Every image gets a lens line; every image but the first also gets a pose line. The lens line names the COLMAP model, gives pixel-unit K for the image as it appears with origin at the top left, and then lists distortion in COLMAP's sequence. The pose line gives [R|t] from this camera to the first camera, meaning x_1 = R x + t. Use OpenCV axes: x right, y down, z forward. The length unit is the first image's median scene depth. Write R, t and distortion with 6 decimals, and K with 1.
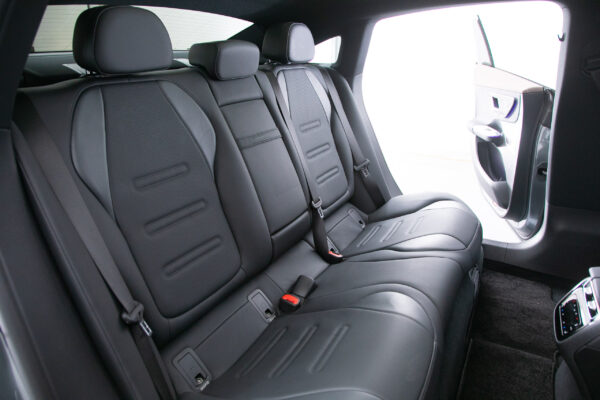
lens RADIAL K [[465.8, 0, 300.0], [0, 465.8, 200.0], [0, 0, 1]] dist [-0.008455, -0.003870]
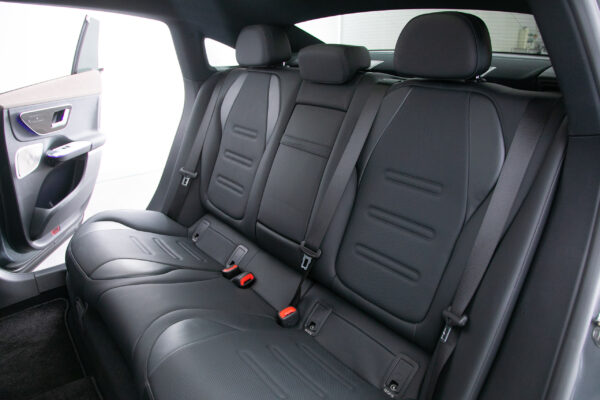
lens RADIAL K [[465.8, 0, 300.0], [0, 465.8, 200.0], [0, 0, 1]] dist [-0.008455, -0.003870]
pose [[-0.422479, 0.335015, -0.842186, 0.530907], [-0.266751, 0.842072, 0.468784, -0.337574], [0.866230, 0.422706, -0.266392, 0.849879]]
